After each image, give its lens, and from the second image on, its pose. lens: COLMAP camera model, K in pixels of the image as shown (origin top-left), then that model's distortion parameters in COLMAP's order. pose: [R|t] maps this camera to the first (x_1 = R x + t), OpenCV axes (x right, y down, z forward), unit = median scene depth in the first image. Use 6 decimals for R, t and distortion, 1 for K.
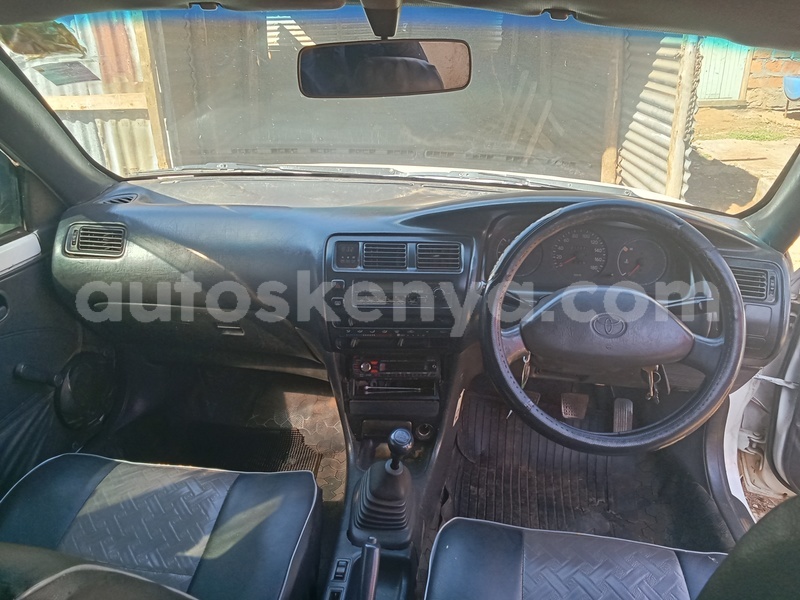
lens RADIAL K [[644.3, 0, 381.2], [0, 644.3, 293.8], [0, 0, 1]] dist [0.063312, -0.102805]
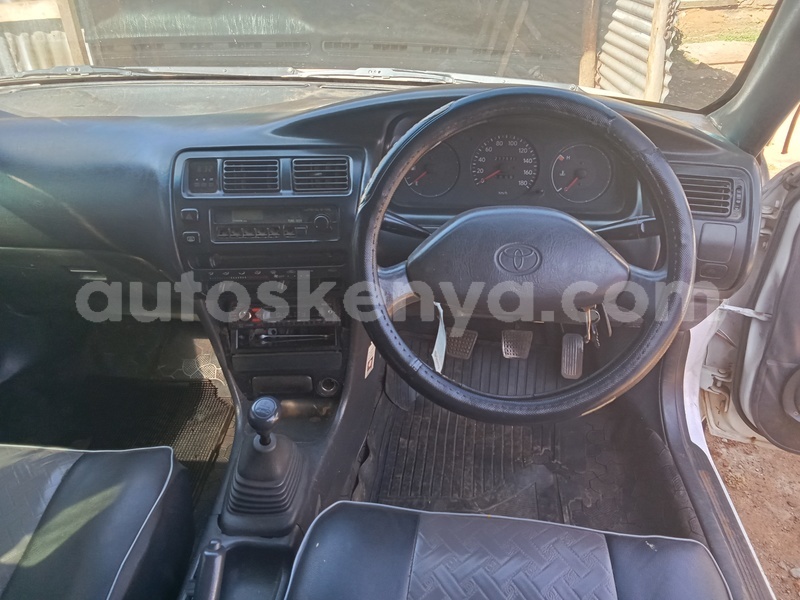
lens RADIAL K [[644.3, 0, 381.2], [0, 644.3, 293.8], [0, 0, 1]] dist [0.063312, -0.102805]
pose [[0.999305, -0.035016, 0.012745, 0.137411], [0.033290, 0.992587, 0.116884, -0.003343], [-0.016743, -0.116379, 0.993064, 0.188355]]
